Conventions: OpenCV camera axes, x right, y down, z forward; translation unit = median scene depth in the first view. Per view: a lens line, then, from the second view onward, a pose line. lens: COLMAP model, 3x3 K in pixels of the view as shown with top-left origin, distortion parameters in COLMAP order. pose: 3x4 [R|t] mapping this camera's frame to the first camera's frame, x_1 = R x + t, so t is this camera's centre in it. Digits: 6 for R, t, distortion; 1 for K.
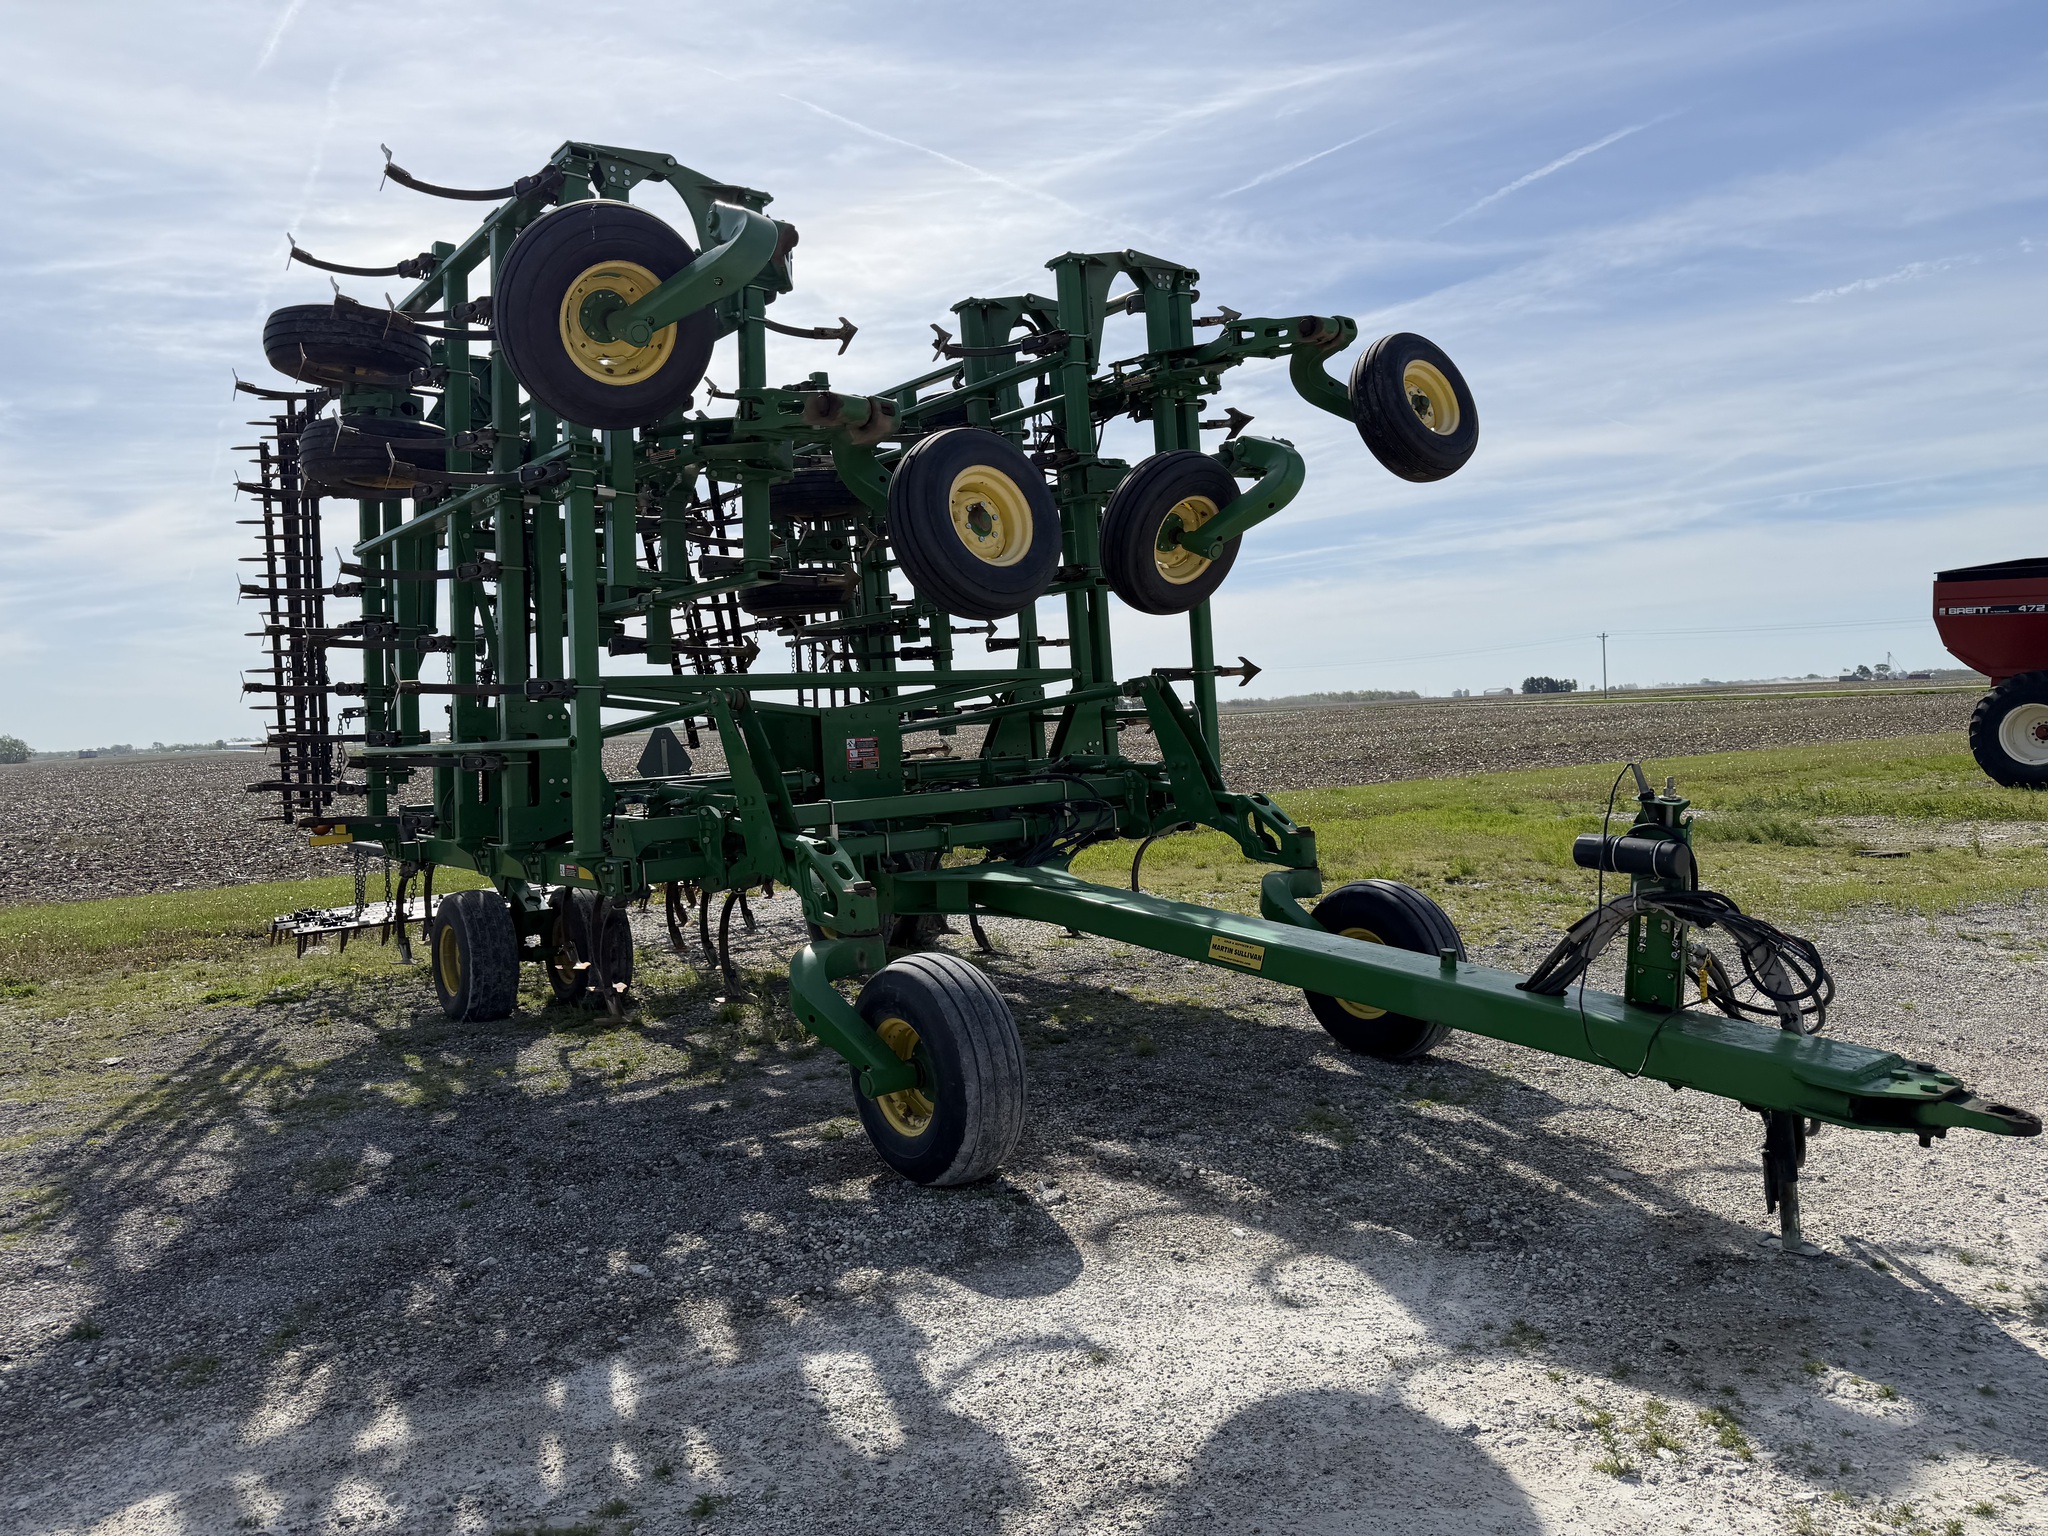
lens RADIAL K [[1445.5, 0, 976.5], [0, 1445.5, 760.0], [0, 0, 1]] dist [0.017176, -0.027474]
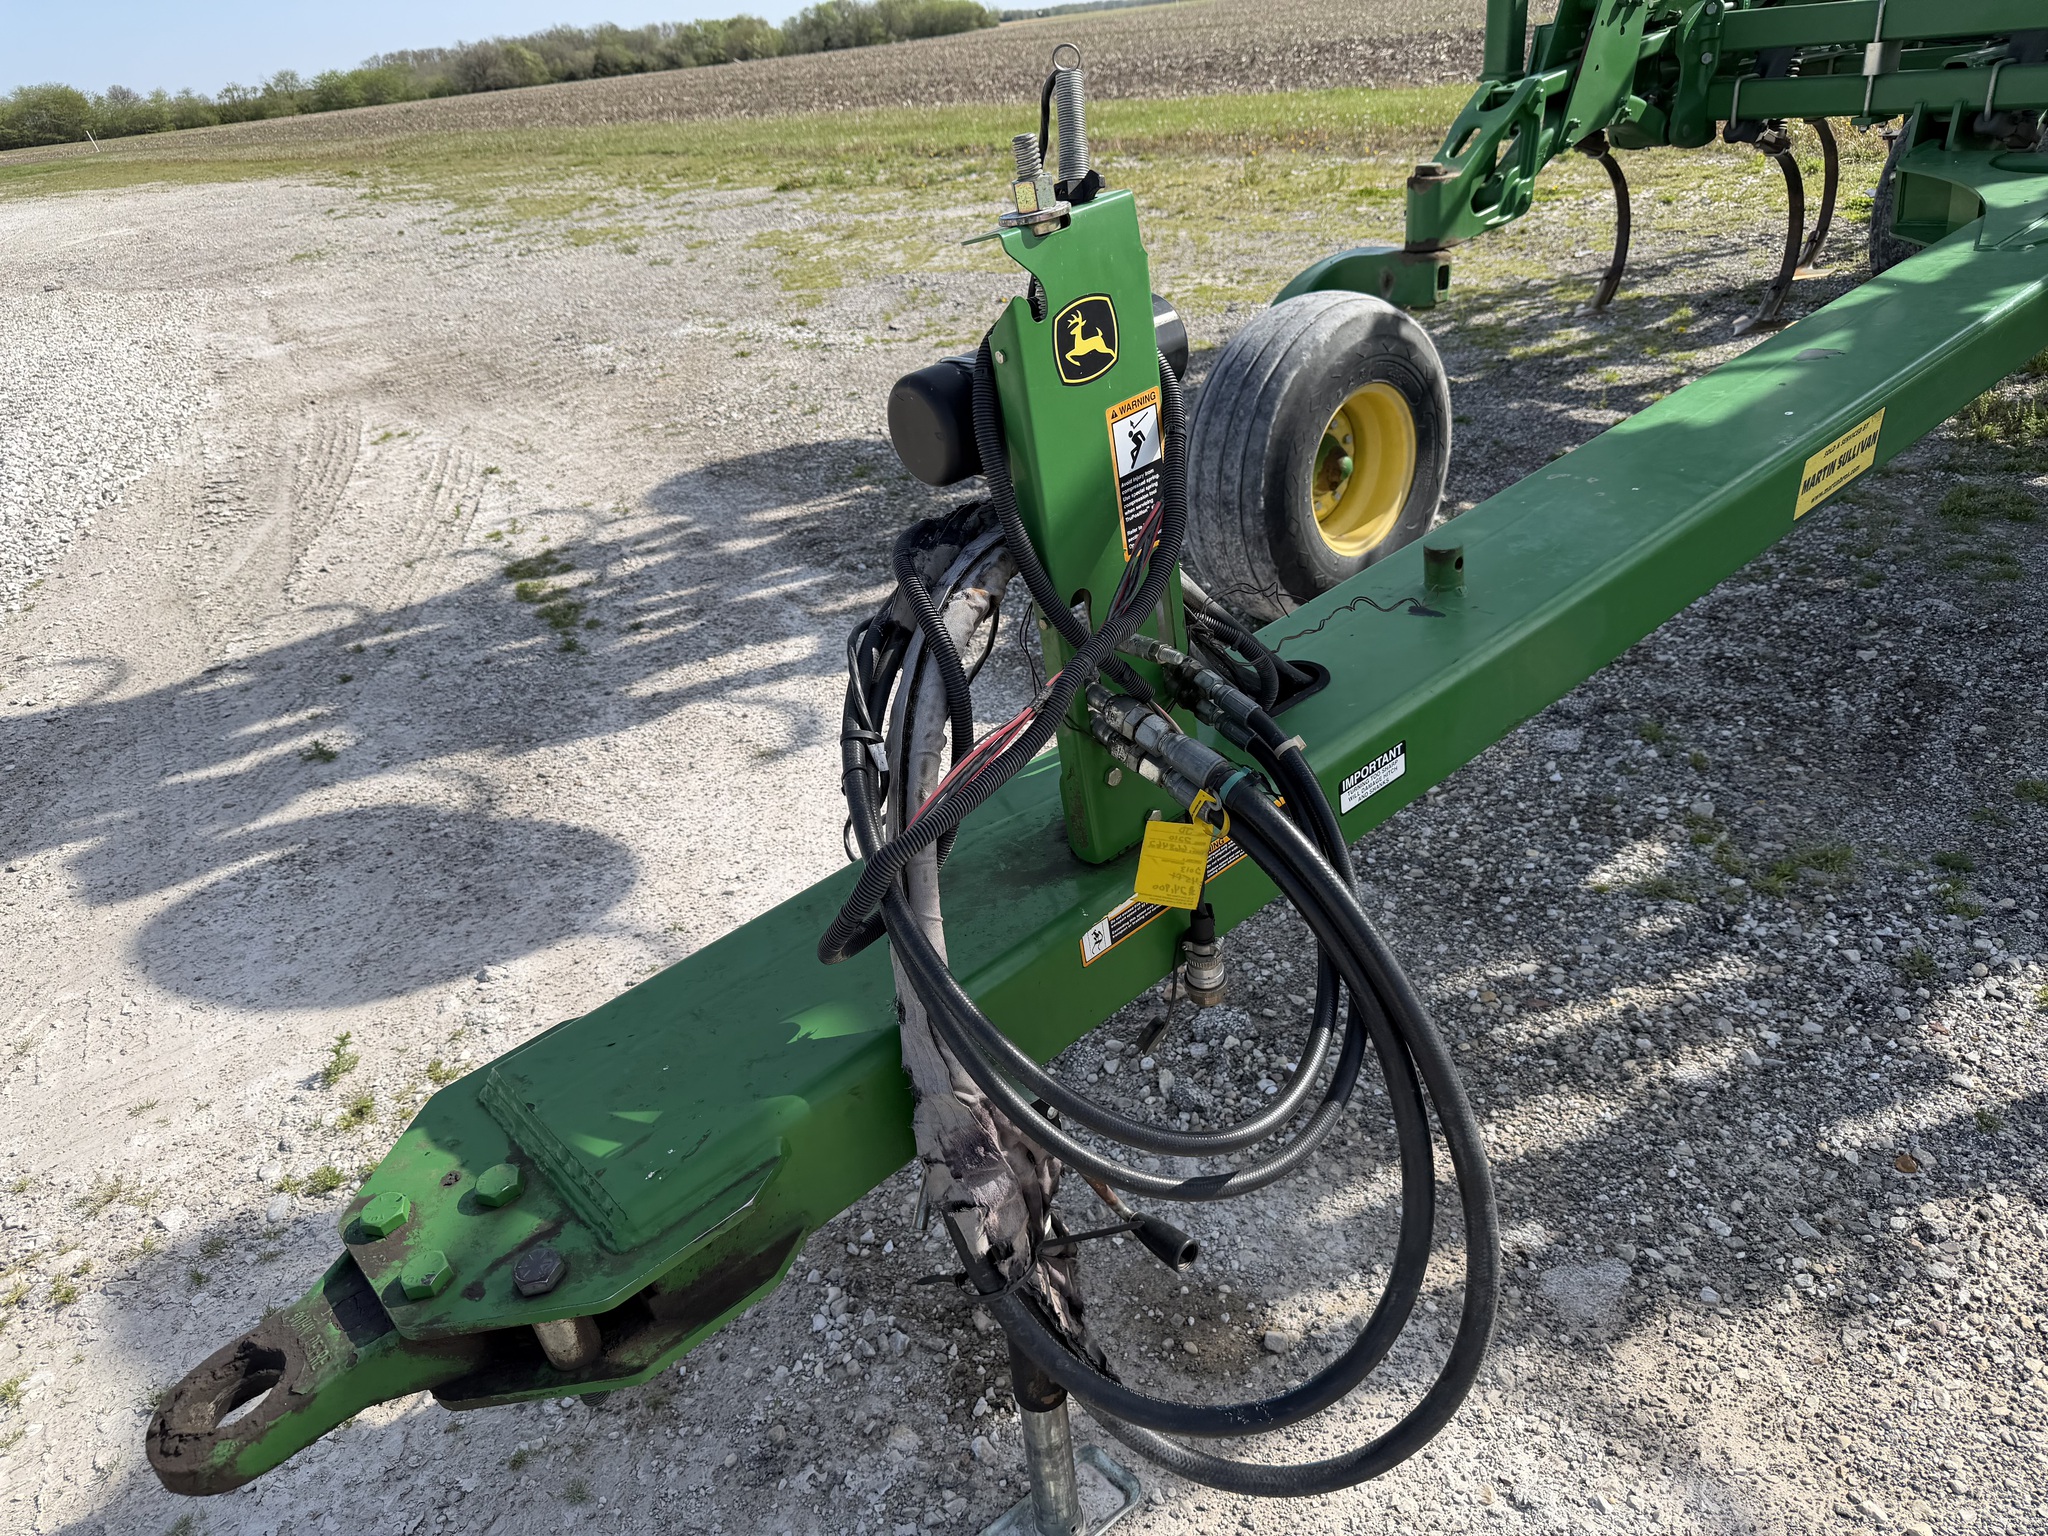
lens RADIAL K [[1445.5, 0, 1017.9], [0, 1445.5, 782.1], [0, 0, 1]] dist [0.017176, -0.027474]
pose [[0.072760, 0.496037, -0.865248, 0.584176], [0.075096, 0.862360, 0.500696, -0.016337], [0.994518, -0.101407, 0.025495, 0.732426]]
